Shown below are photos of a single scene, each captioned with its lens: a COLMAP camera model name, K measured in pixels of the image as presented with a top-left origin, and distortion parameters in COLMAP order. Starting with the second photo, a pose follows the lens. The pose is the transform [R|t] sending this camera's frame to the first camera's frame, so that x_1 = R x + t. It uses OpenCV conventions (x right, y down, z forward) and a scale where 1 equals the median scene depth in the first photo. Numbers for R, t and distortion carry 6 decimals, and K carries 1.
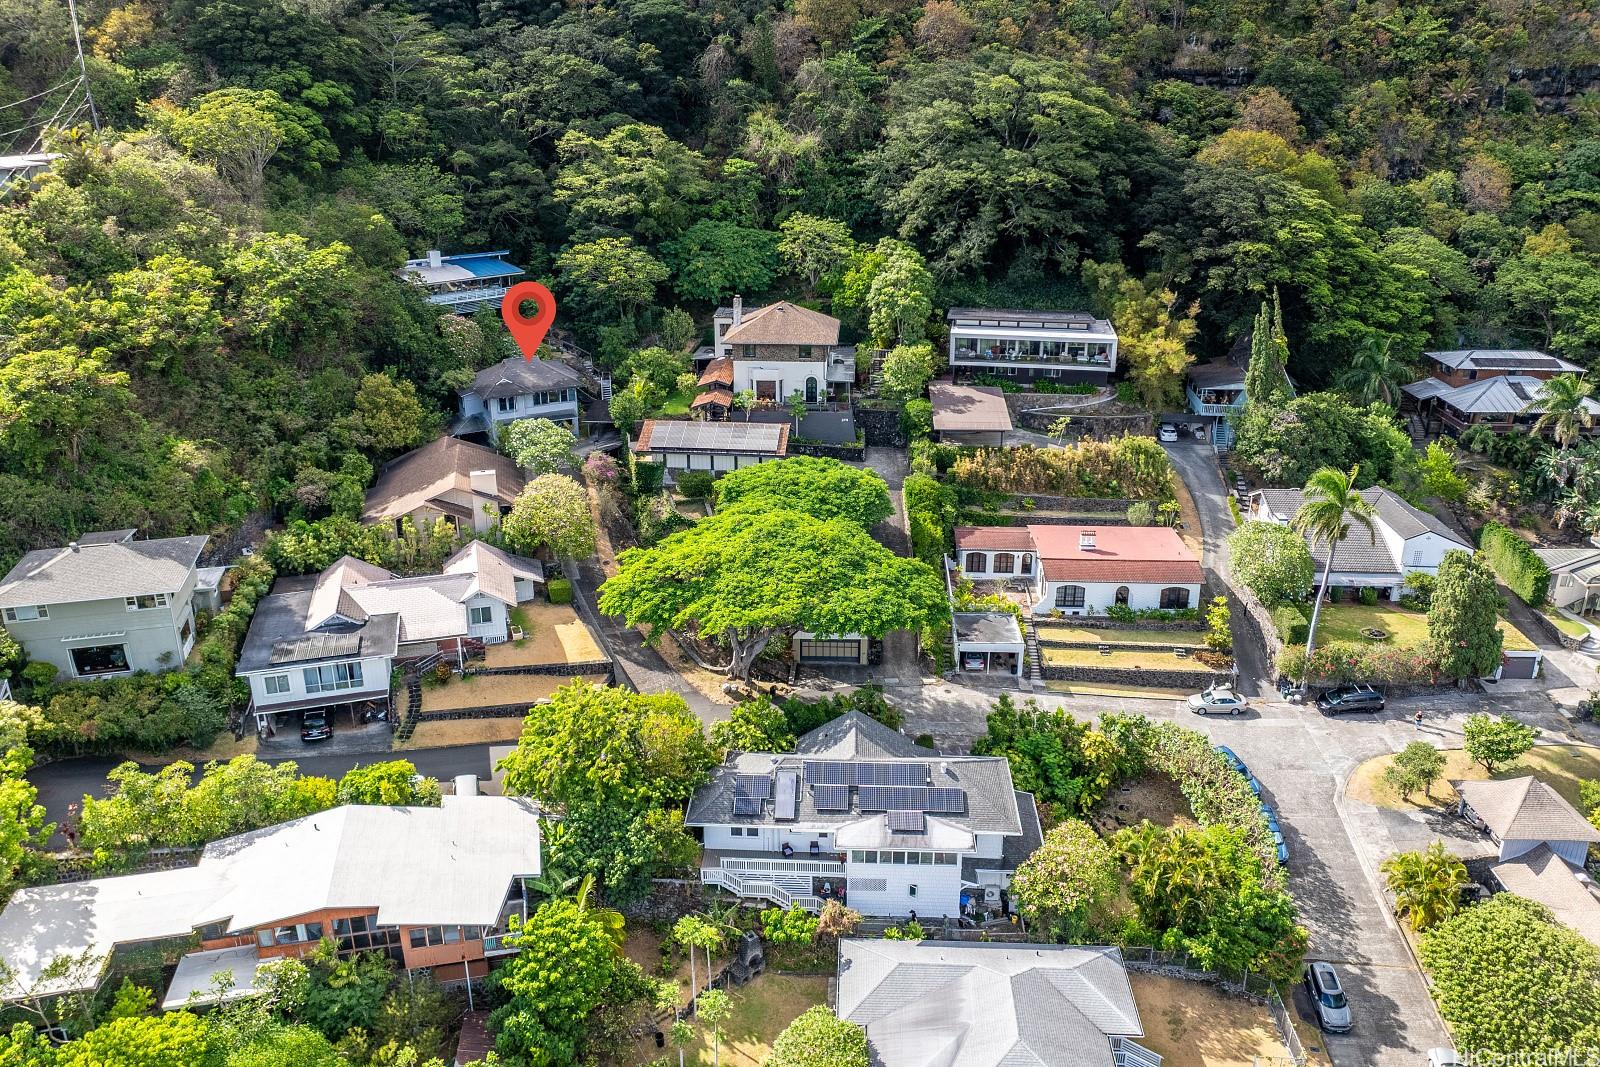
lens RADIAL K [[1139.2, 0, 798.5], [0, 1139.2, 469.9], [0, 0, 1]] dist [-0.001705, -0.089951]
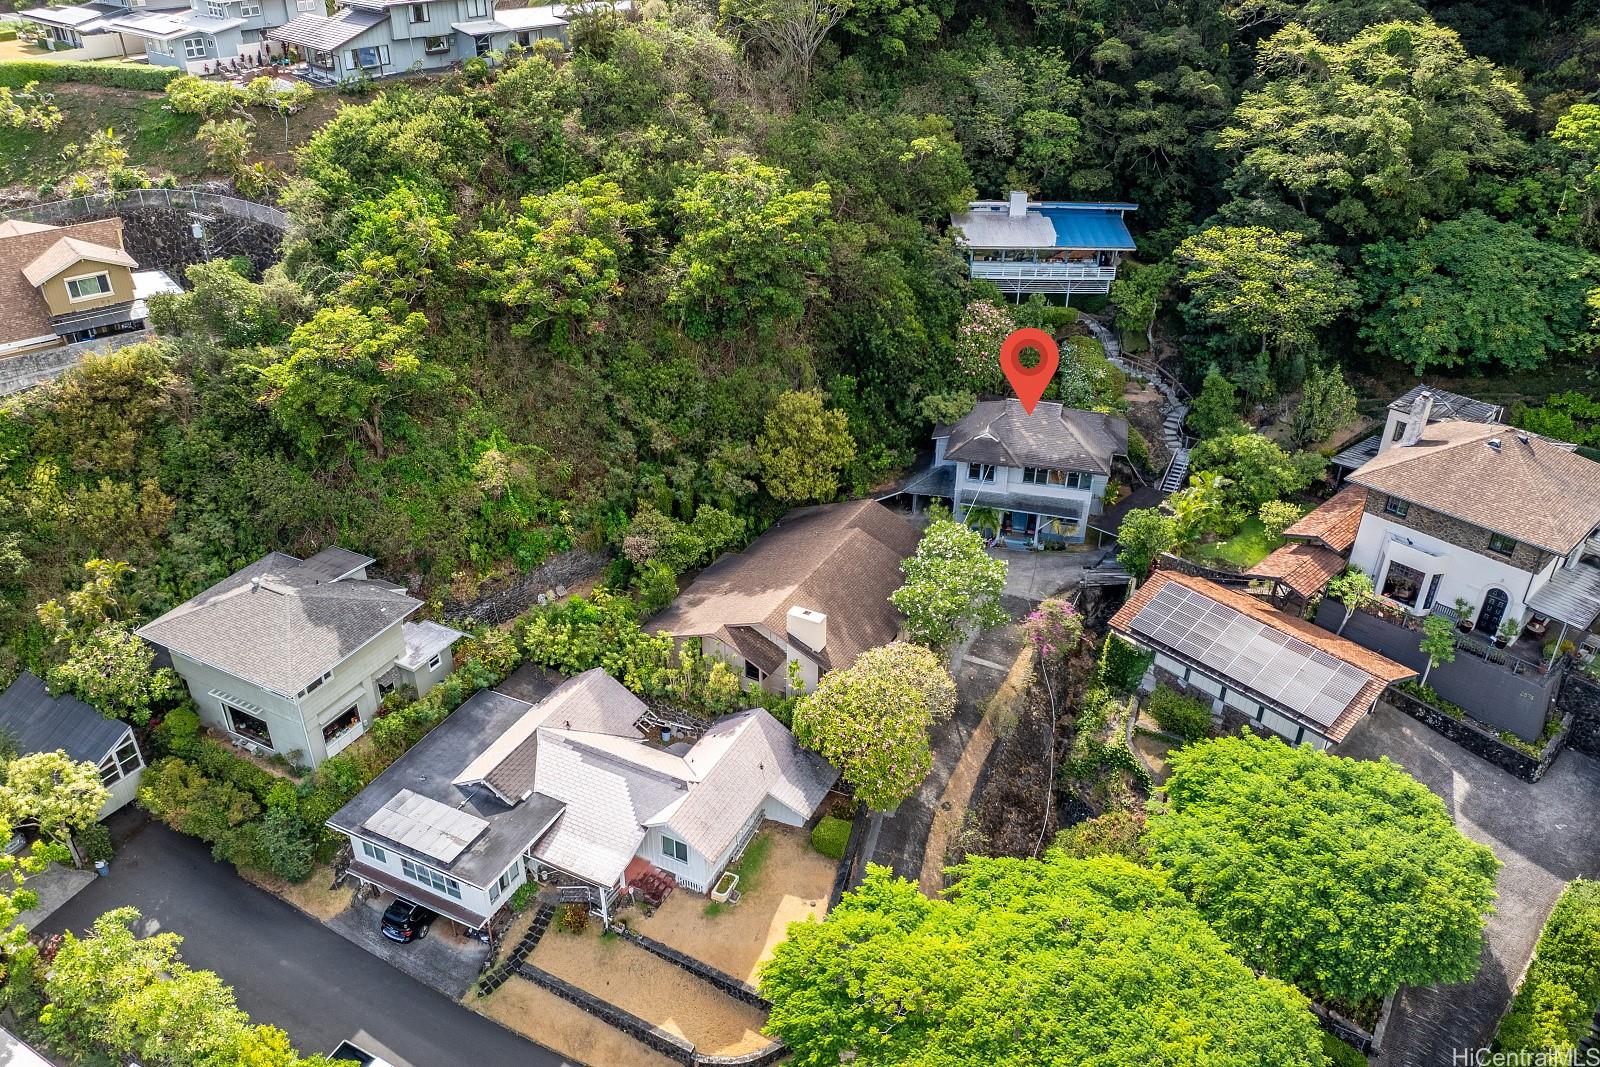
lens RADIAL K [[1203.2, 0, 782.3], [0, 1203.2, 574.9], [0, 0, 1]] dist [-0.040255, -0.001219]
pose [[0.727869, 0.362875, -0.581831, 0.093155], [-0.223547, 0.927718, 0.298940, -0.191985], [0.648254, -0.087523, 0.756377, 0.402176]]
